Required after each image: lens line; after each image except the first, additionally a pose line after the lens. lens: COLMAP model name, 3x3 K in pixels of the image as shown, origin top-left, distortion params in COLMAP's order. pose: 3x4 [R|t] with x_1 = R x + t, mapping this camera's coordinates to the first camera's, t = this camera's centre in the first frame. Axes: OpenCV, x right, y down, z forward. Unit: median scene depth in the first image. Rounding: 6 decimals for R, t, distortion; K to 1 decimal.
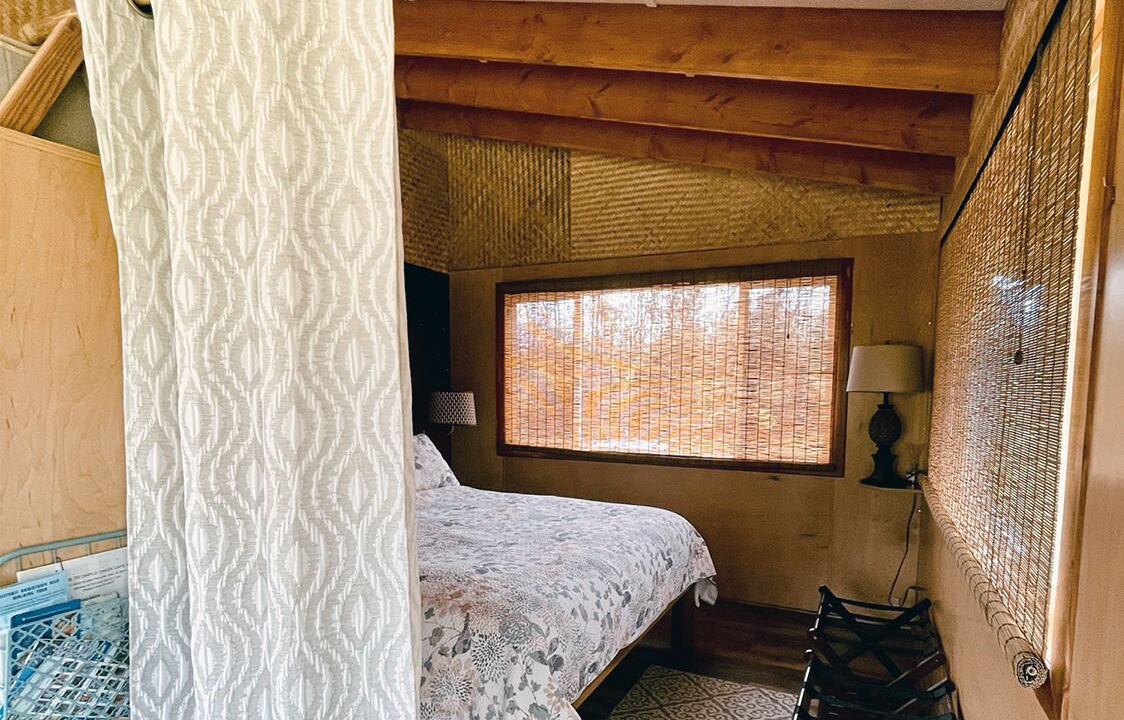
lens RADIAL K [[626.2, 0, 563.8], [0, 626.2, 434.7], [0, 0, 1]] dist [-0.003948, -0.000534]
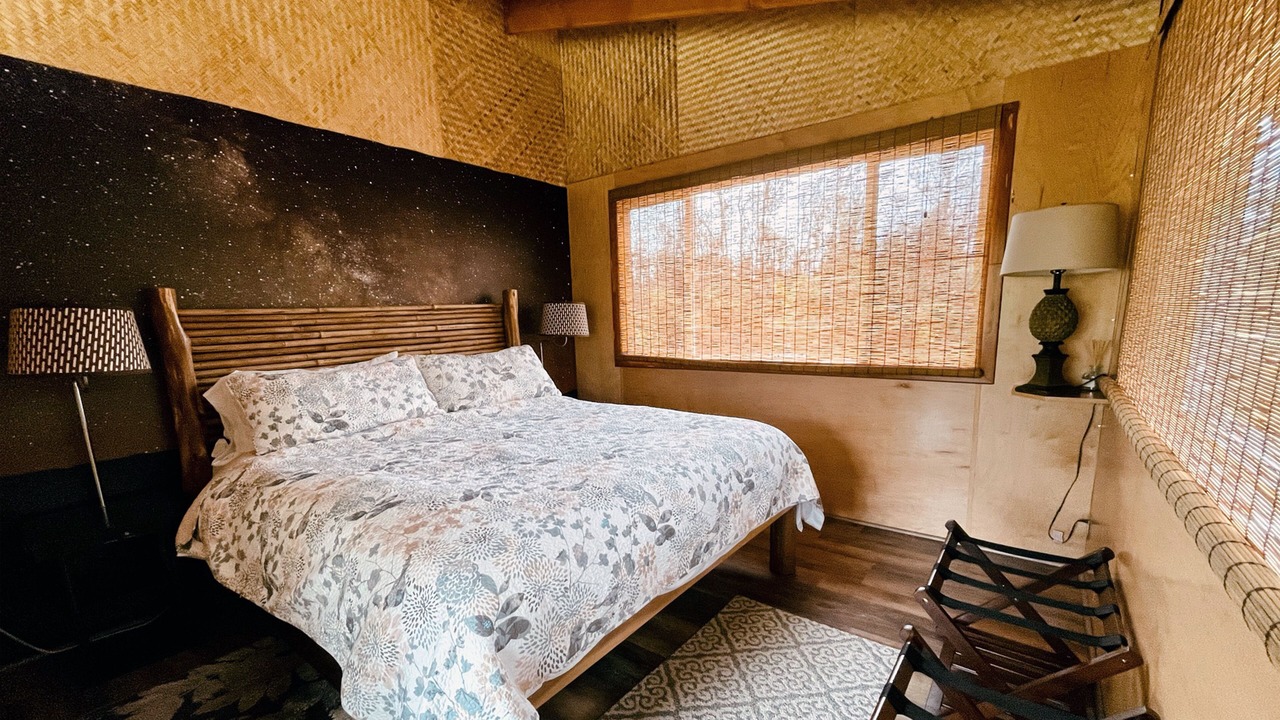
lens RADIAL K [[517.6, 0, 635.5], [0, 517.6, 401.9], [0, 0, 1]] dist [-0.029907, 0.019661]
pose [[0.975815, -0.000086, -0.218597, 0.125988], [0.018768, 0.996340, 0.083389, 0.024363], [0.217790, -0.085475, 0.972246, 0.225459]]
